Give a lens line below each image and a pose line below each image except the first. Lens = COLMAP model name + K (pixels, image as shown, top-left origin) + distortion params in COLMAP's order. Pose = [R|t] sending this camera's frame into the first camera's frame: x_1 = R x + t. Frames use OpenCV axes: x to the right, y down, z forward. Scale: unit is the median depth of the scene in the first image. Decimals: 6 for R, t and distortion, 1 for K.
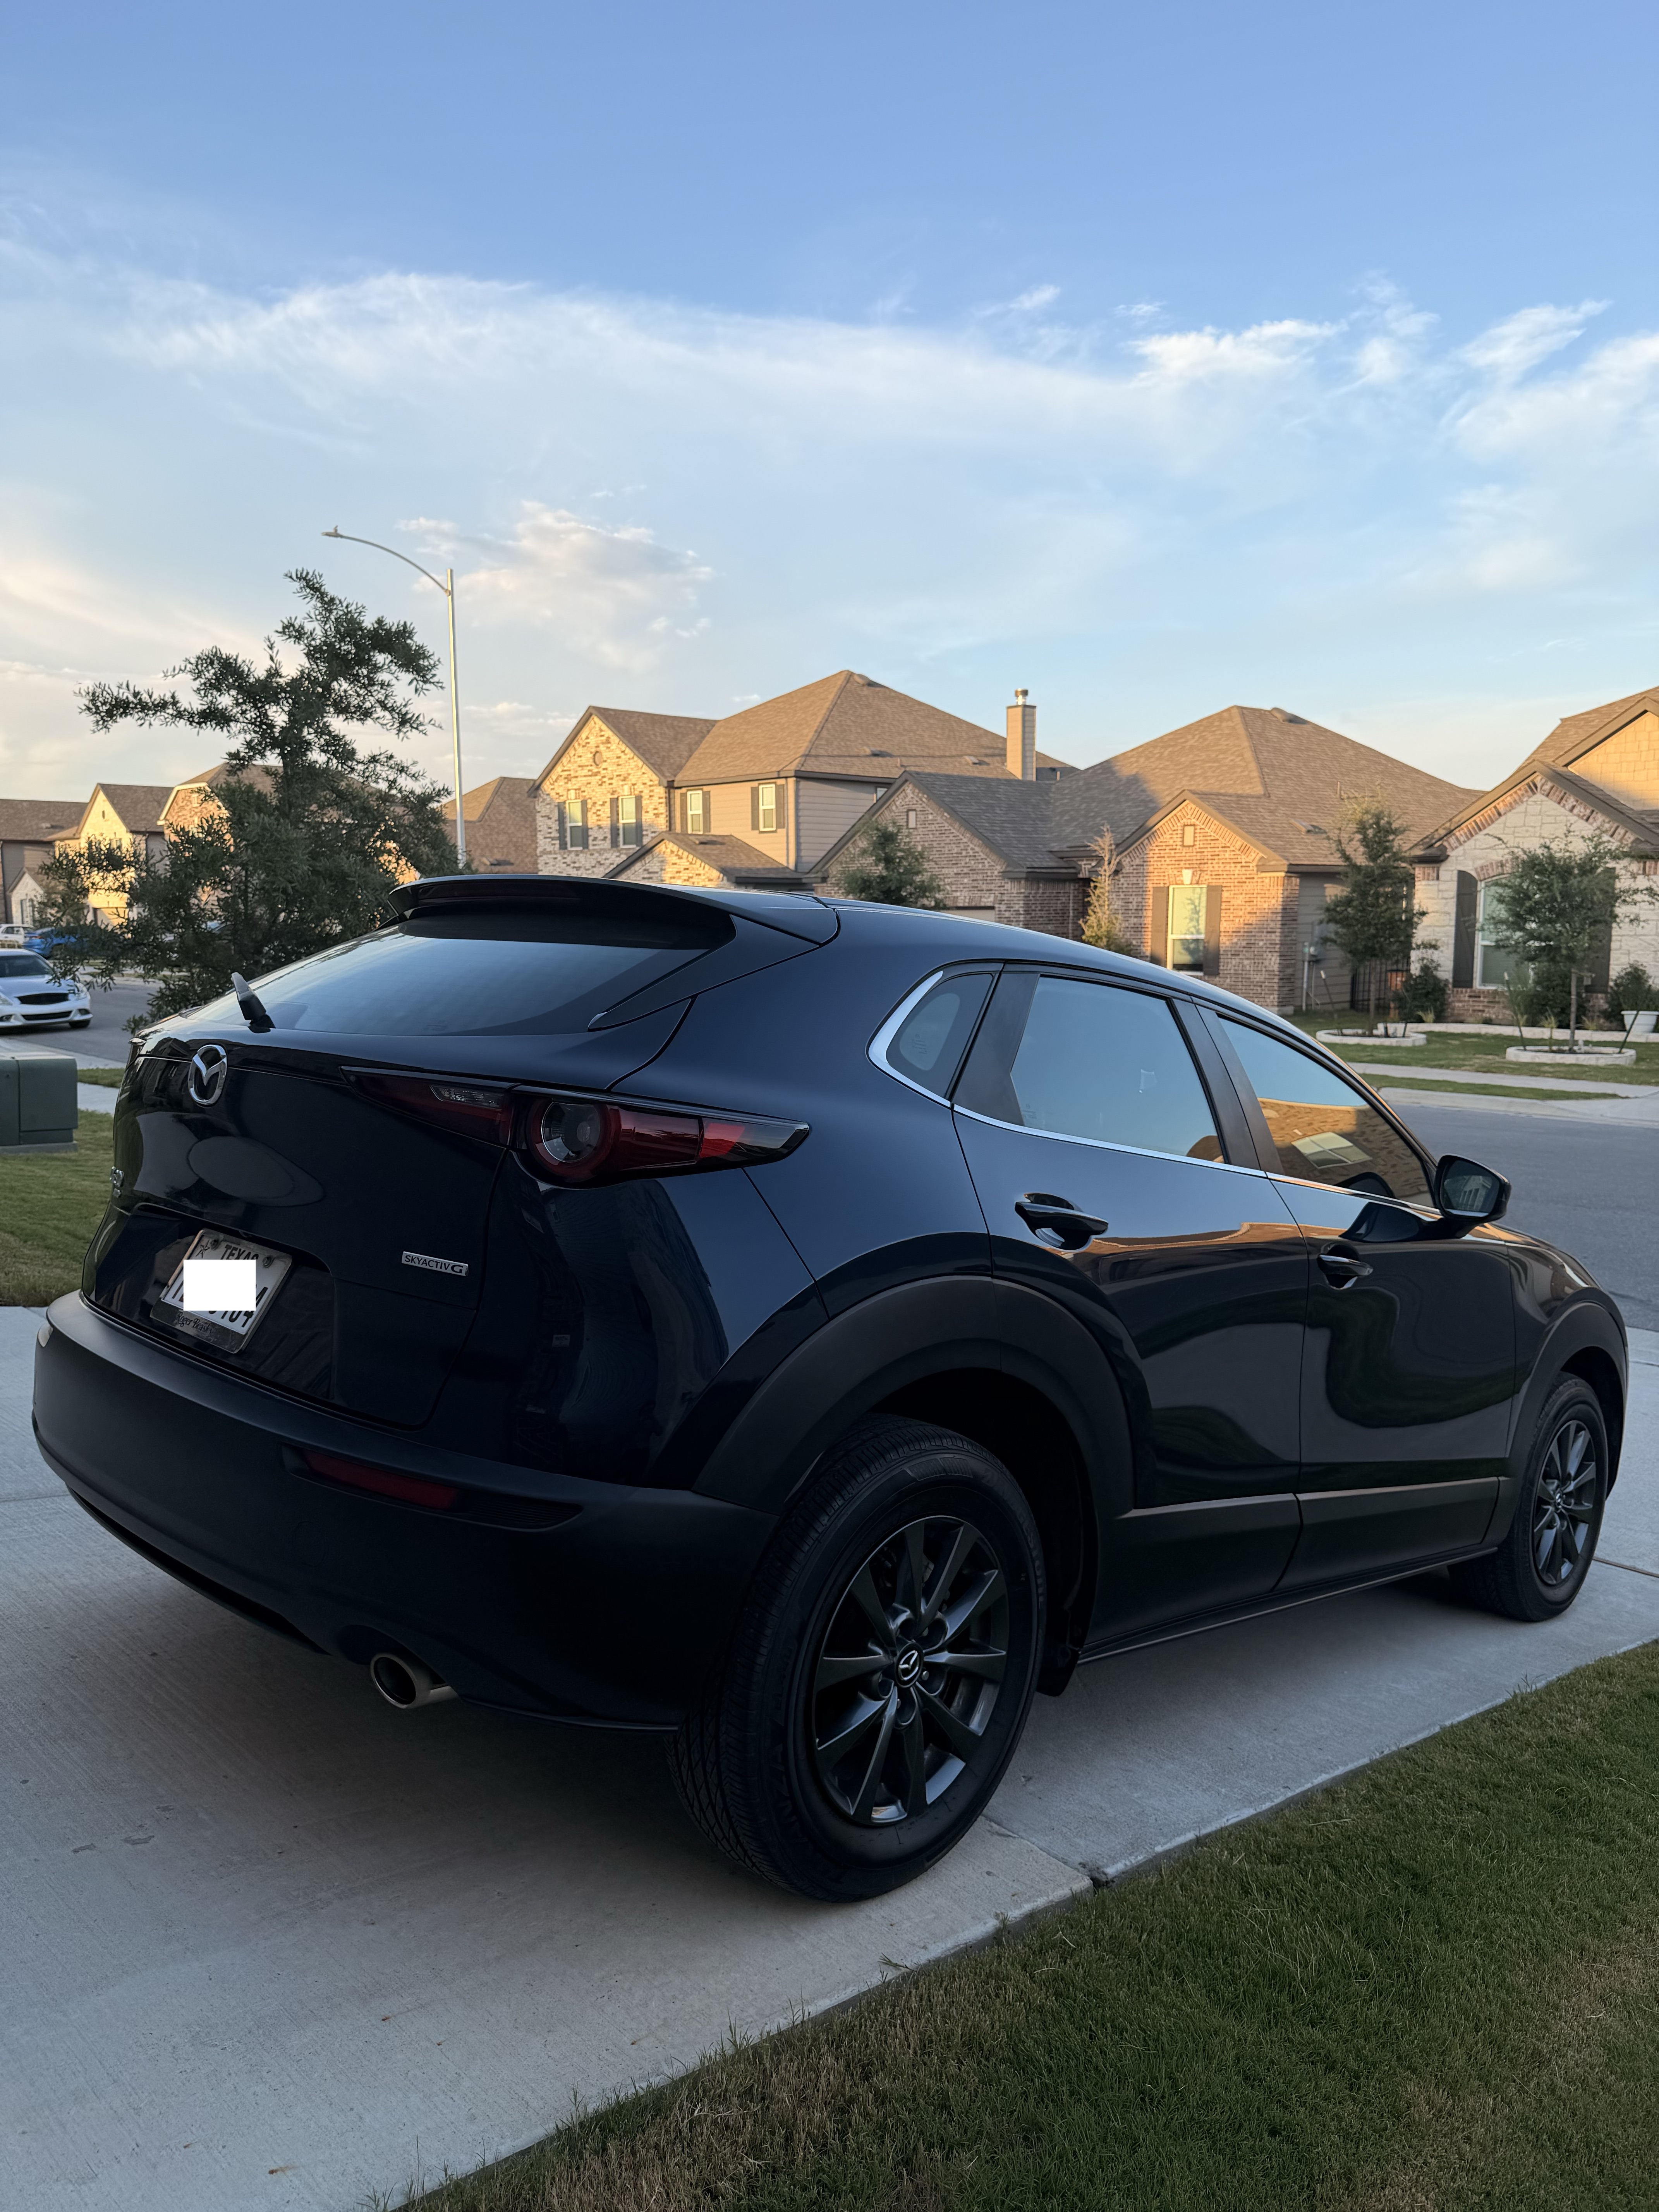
lens RADIAL K [[1601.8, 0, 829.5], [0, 1601.8, 1106.0], [0, 0, 1]] dist [0.003415, -0.004170]
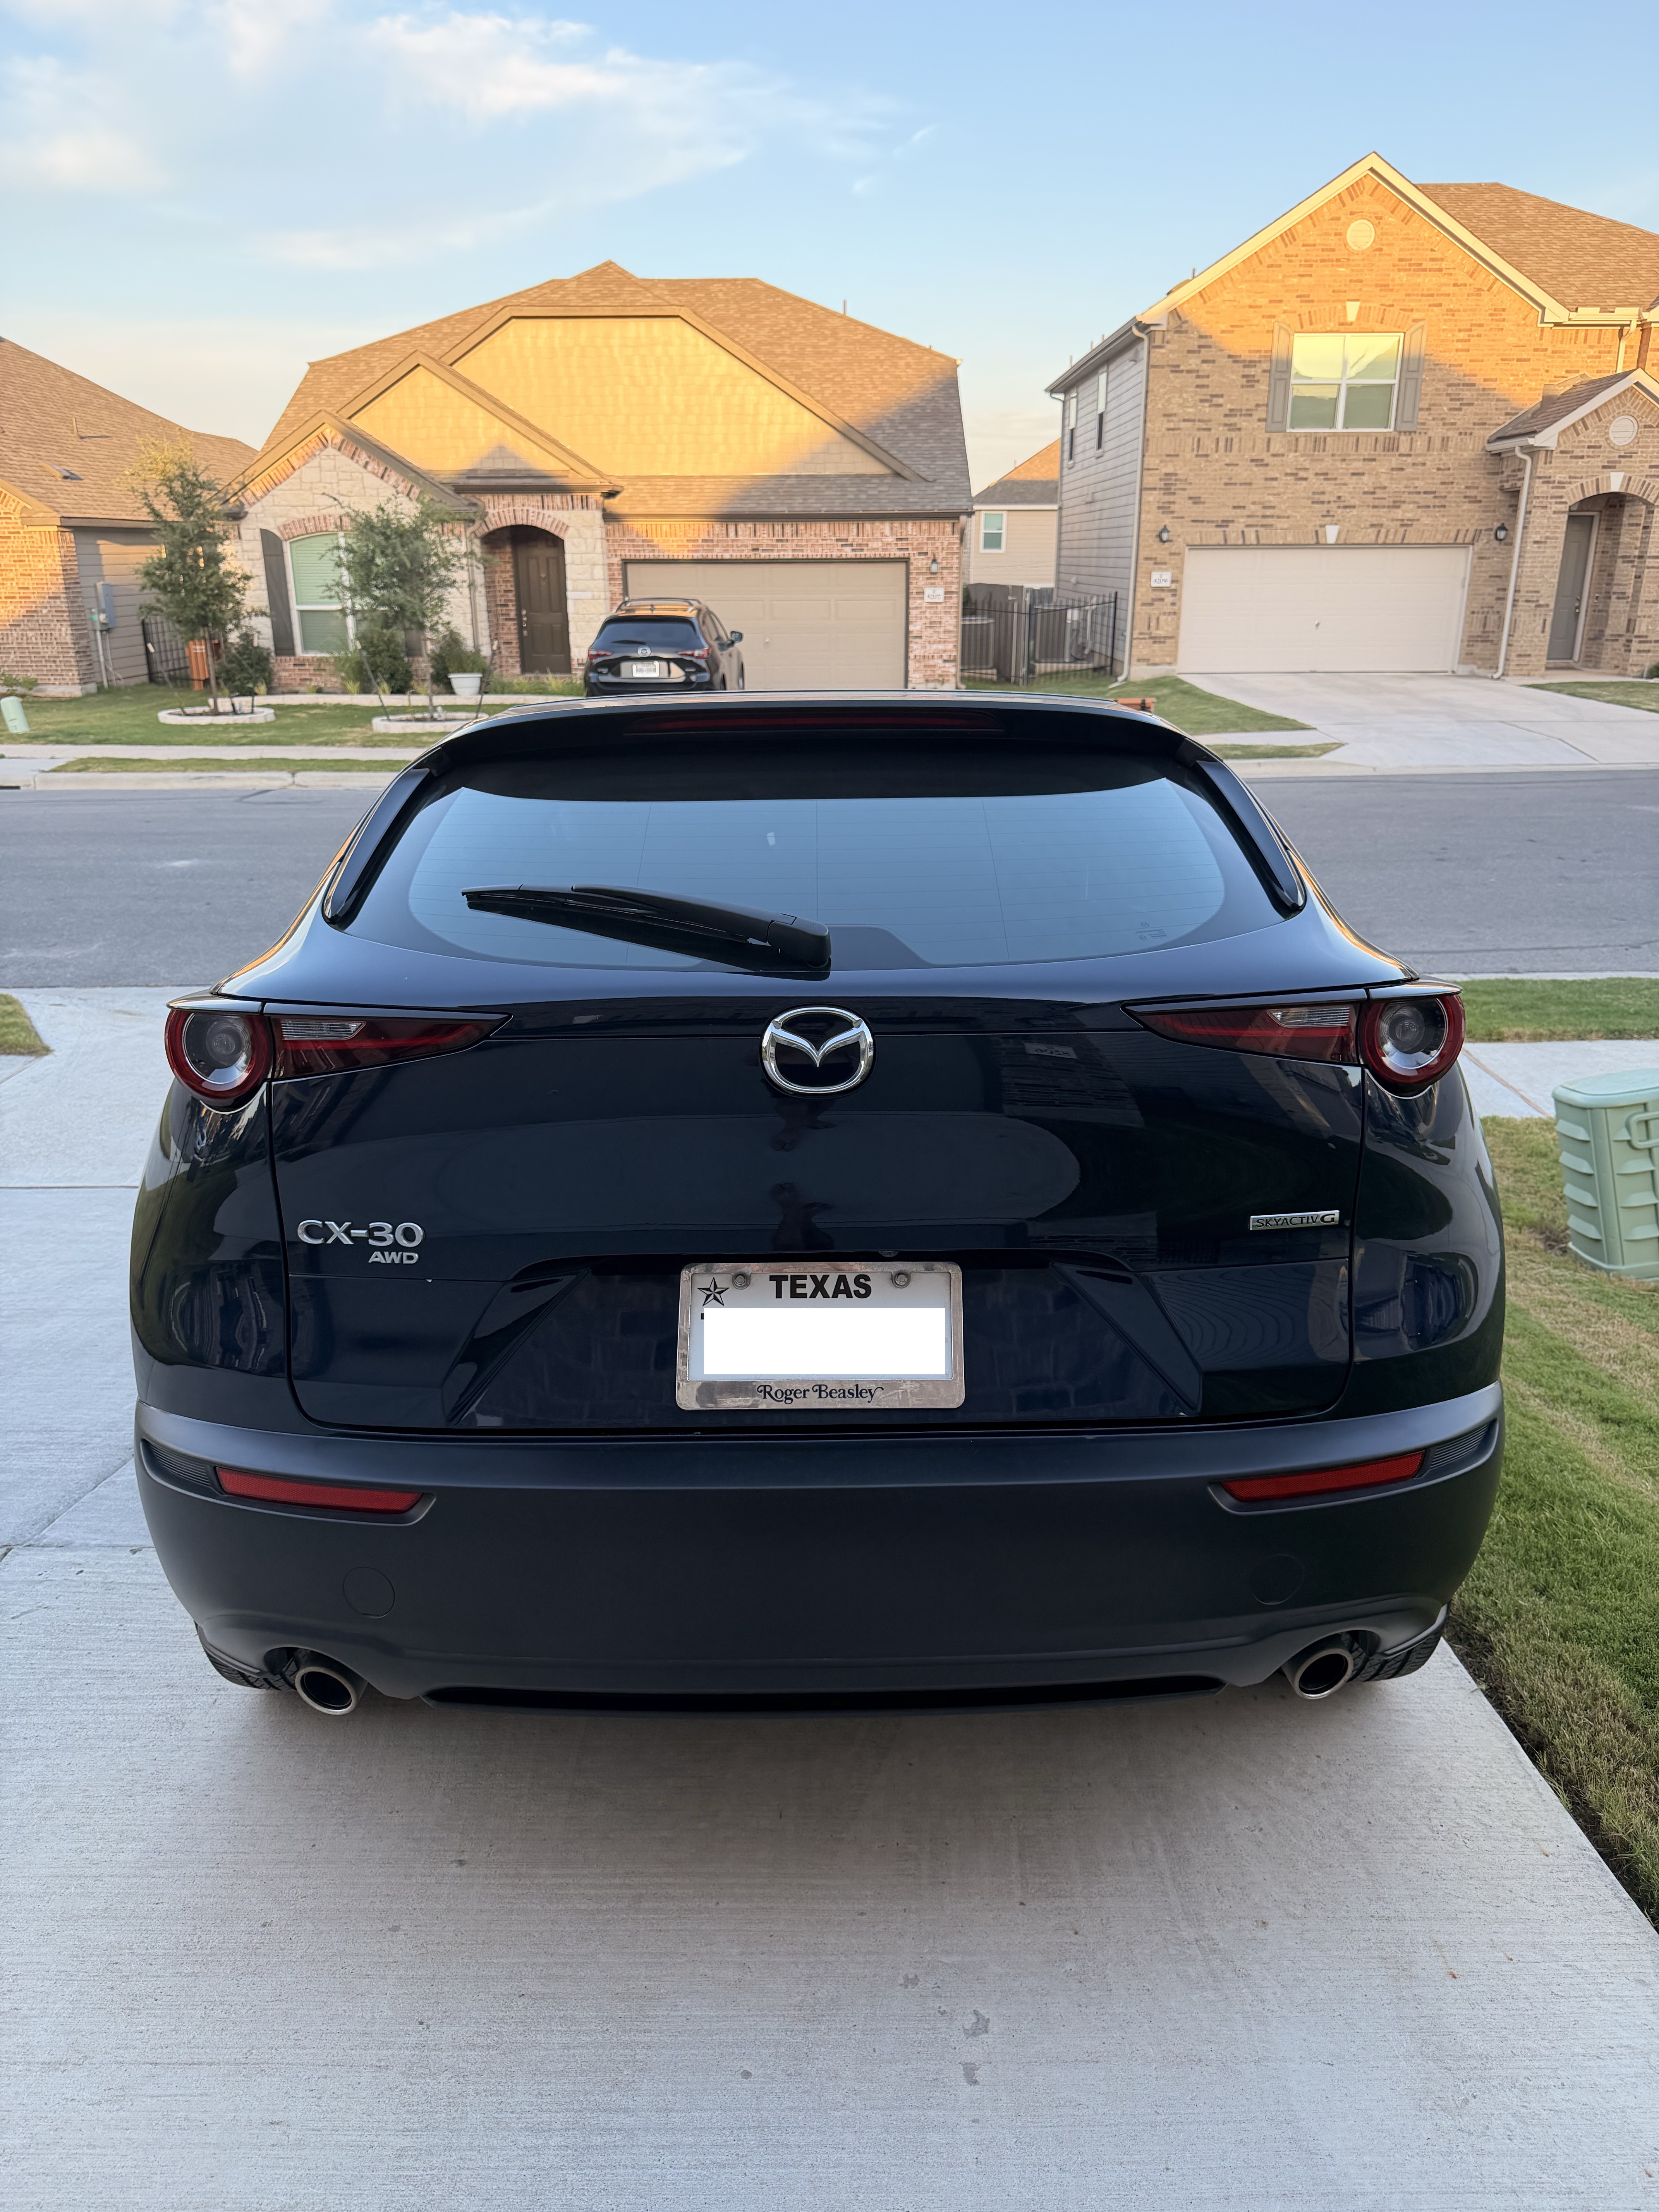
lens RADIAL K [[1601.8, 0, 829.5], [0, 1601.8, 1106.0], [0, 0, 1]] dist [0.003415, -0.004170]
pose [[0.693209, -0.233491, 0.681868, -0.106279], [0.084871, 0.965933, 0.244481, -0.020324], [-0.715722, -0.111605, 0.689410, 0.064955]]
